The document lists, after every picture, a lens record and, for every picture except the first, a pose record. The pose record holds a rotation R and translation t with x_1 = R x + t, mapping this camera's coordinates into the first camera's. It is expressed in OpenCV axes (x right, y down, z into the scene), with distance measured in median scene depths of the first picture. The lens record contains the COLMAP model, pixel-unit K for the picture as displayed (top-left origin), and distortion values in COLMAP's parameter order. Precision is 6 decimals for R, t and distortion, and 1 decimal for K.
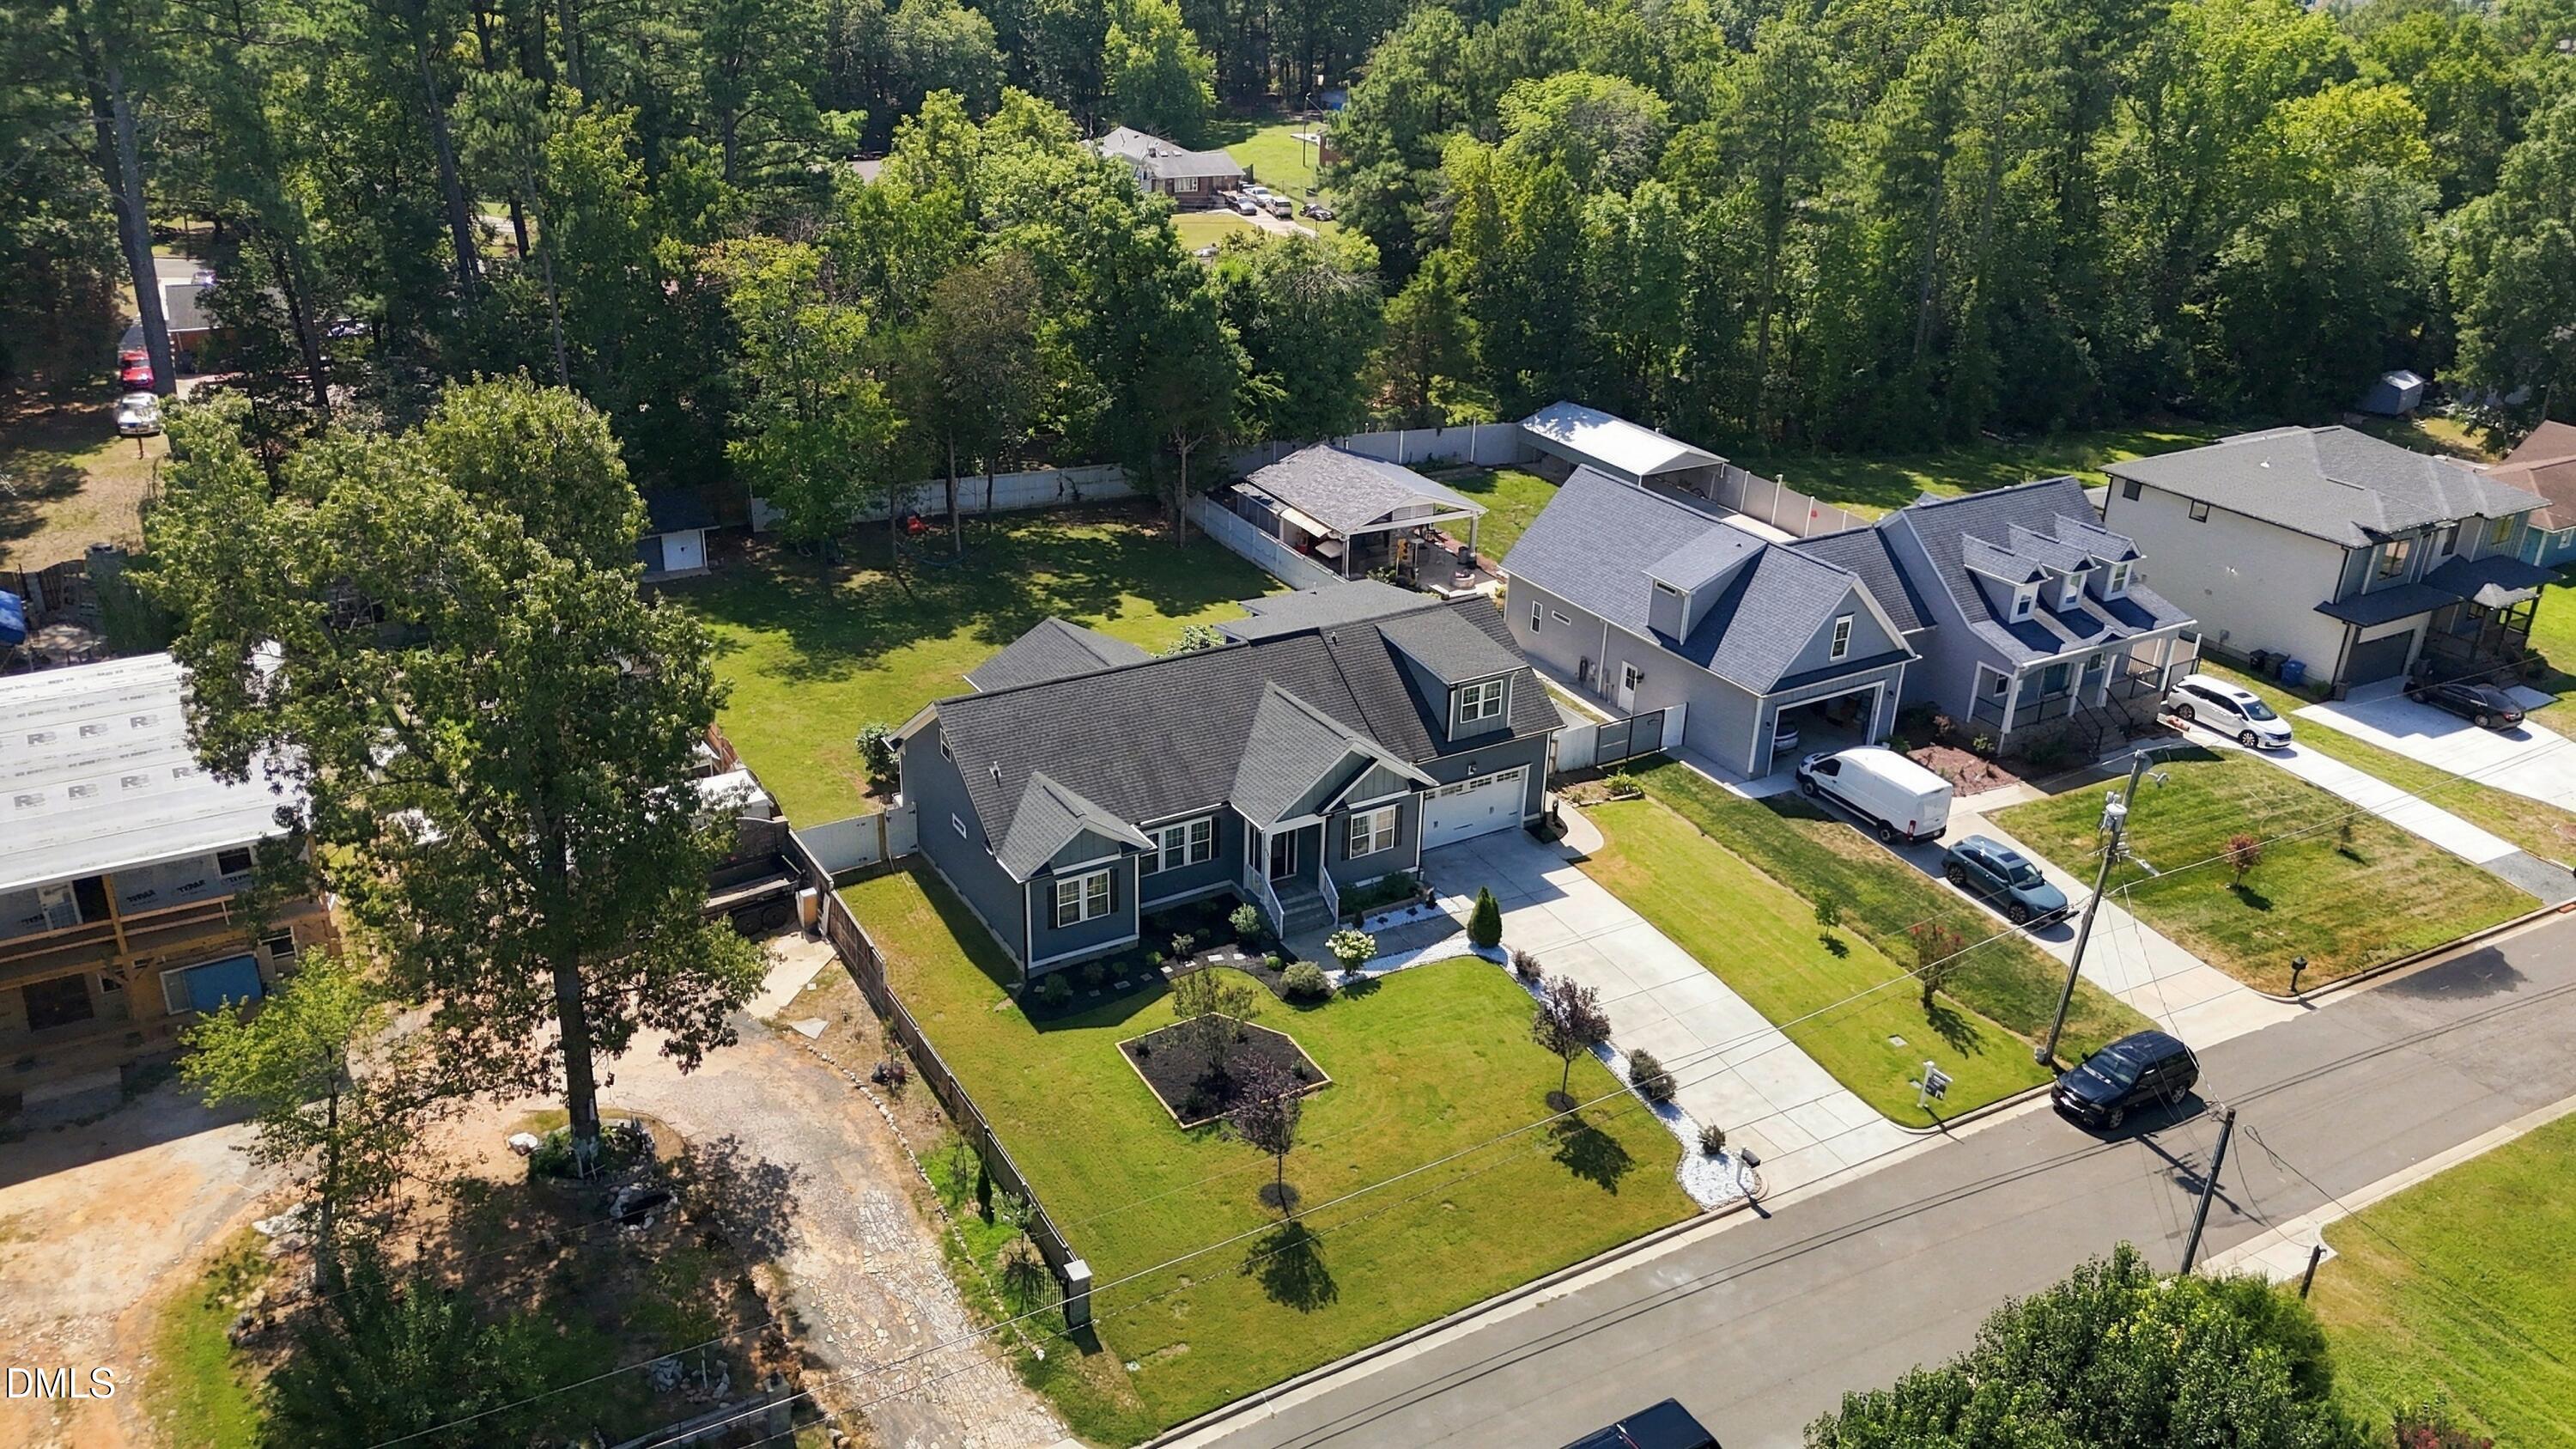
lens RADIAL K [[1898.6, 0, 1288.0], [0, 1898.6, 724.5], [0, 0, 1]] dist [0.077374, -0.088202]
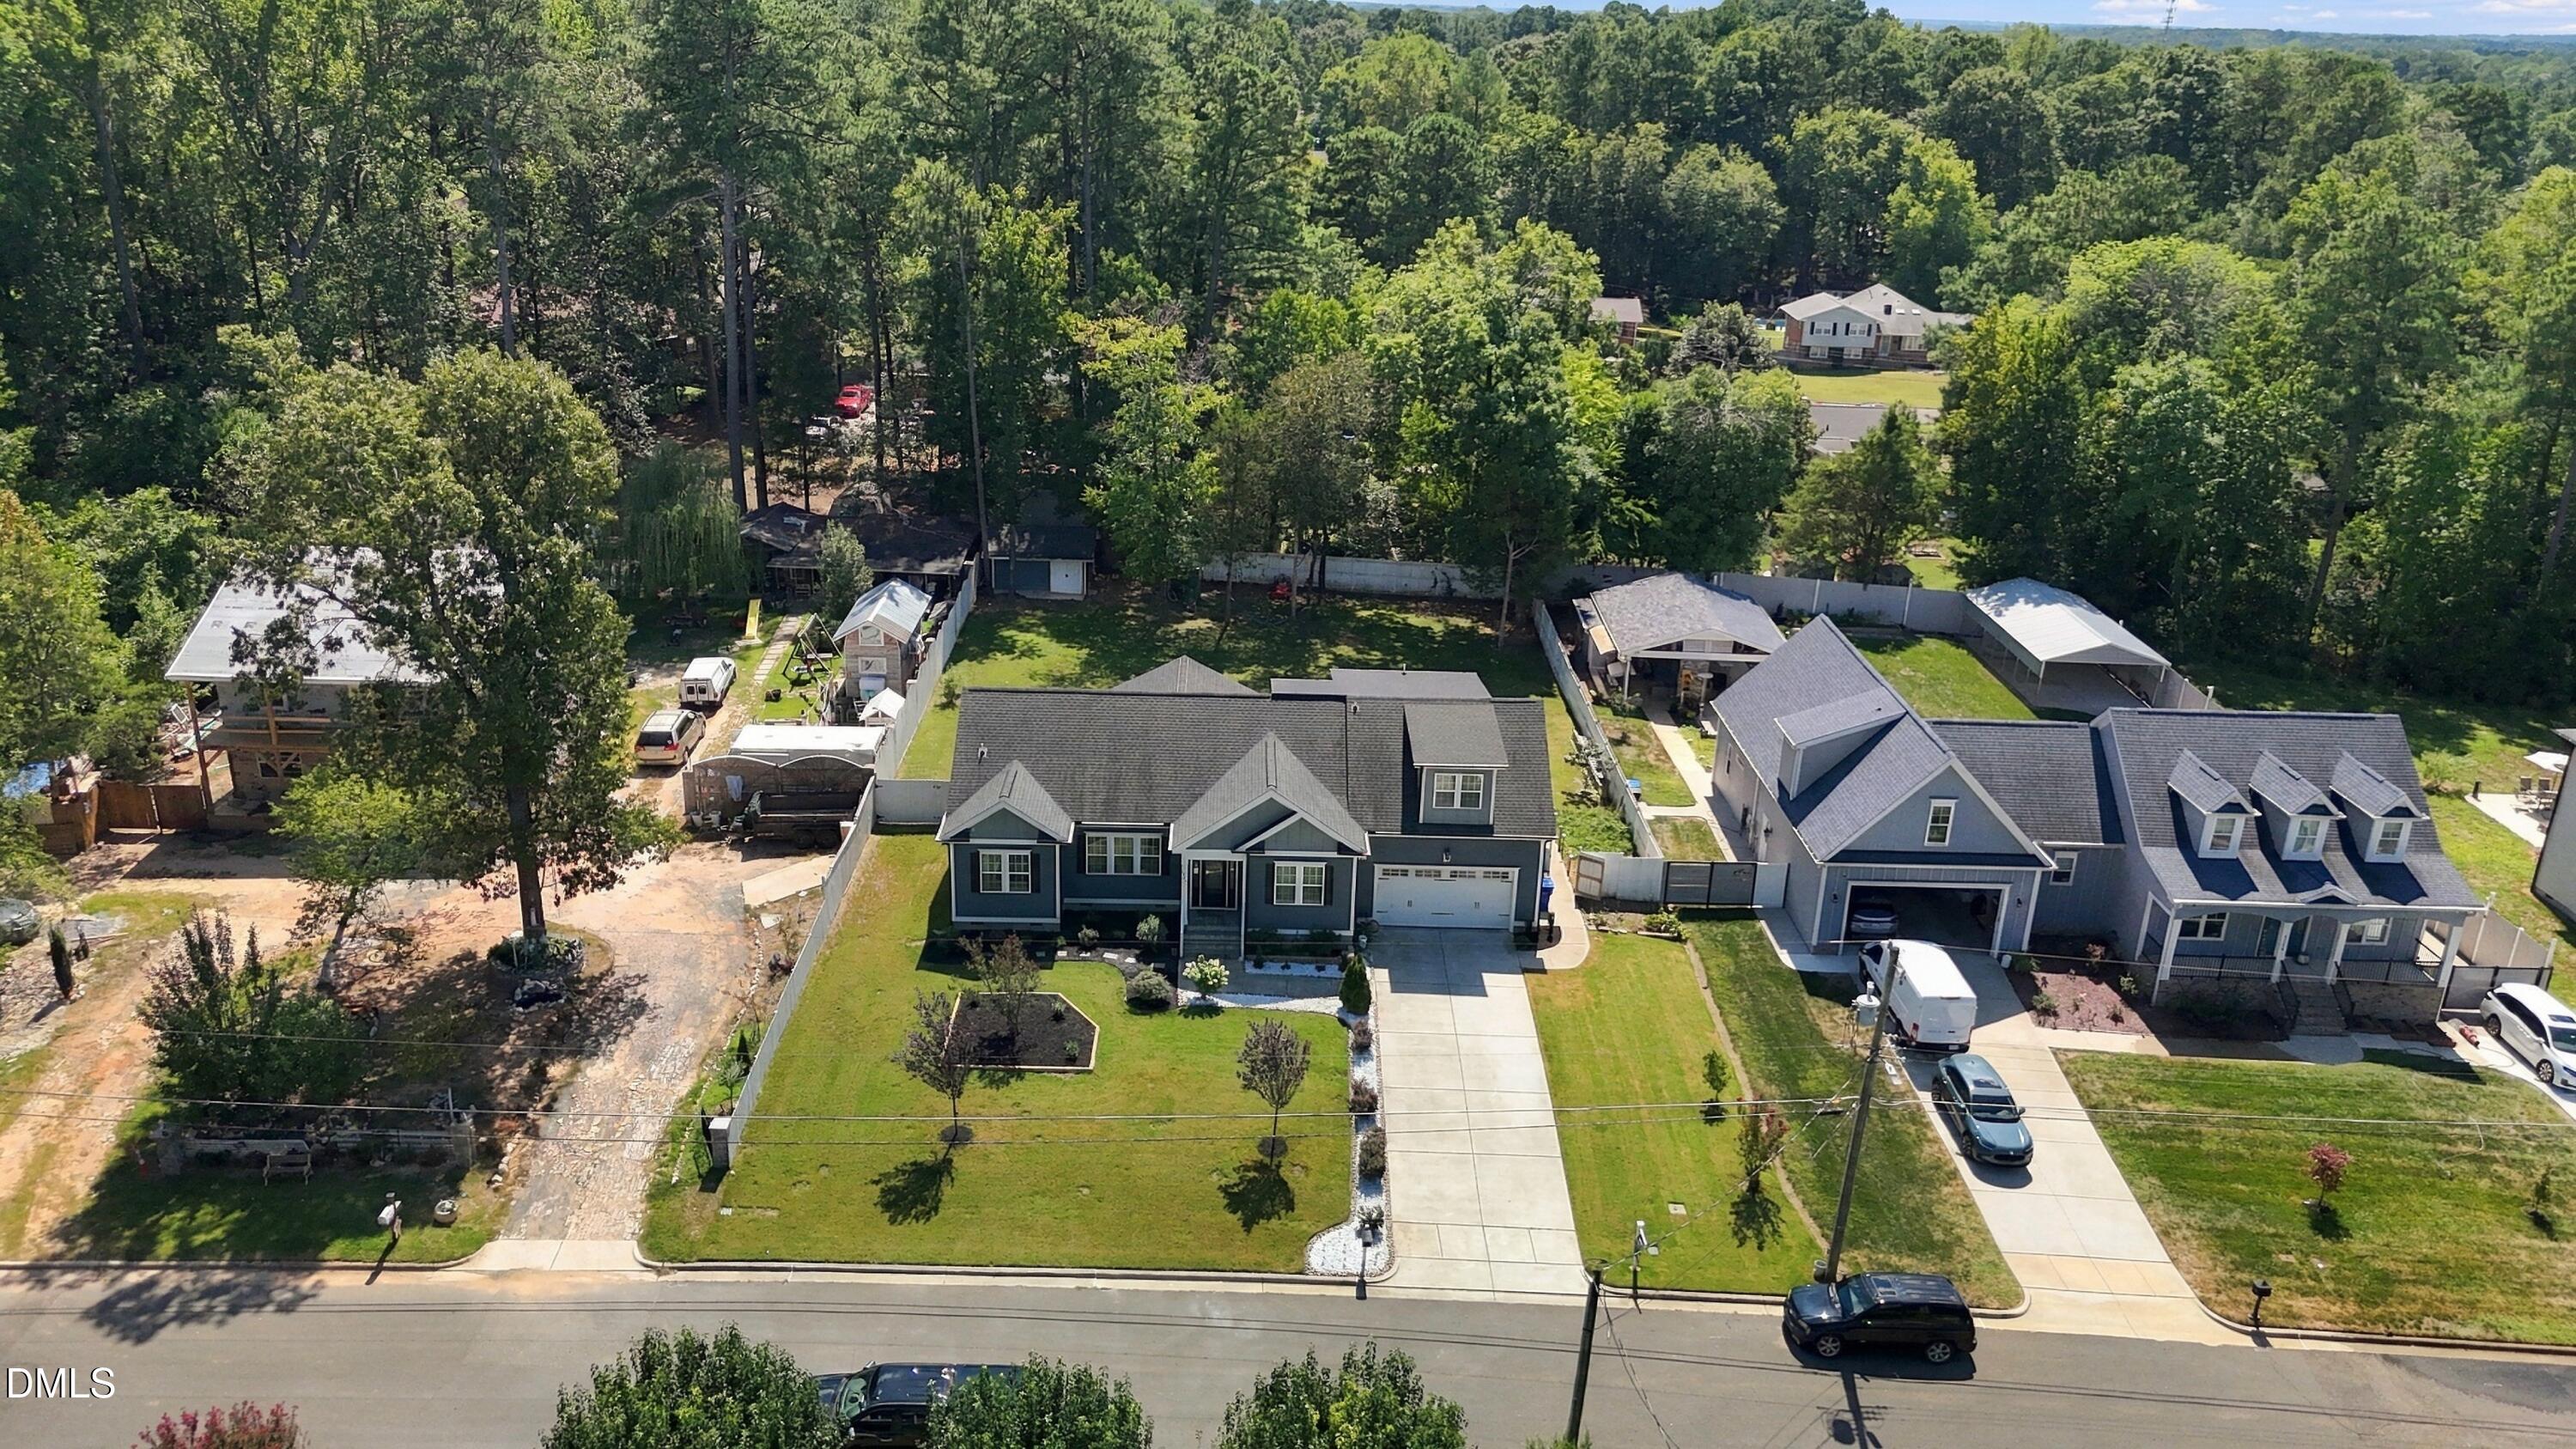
lens RADIAL K [[1898.6, 0, 1288.0], [0, 1898.6, 724.5], [0, 0, 1]] dist [0.077374, -0.088202]
pose [[0.866809, 0.176879, -0.466214, 0.450828], [-0.212690, 0.976804, -0.024850, -0.002265], [0.451004, 0.120699, 0.884323, 0.045079]]
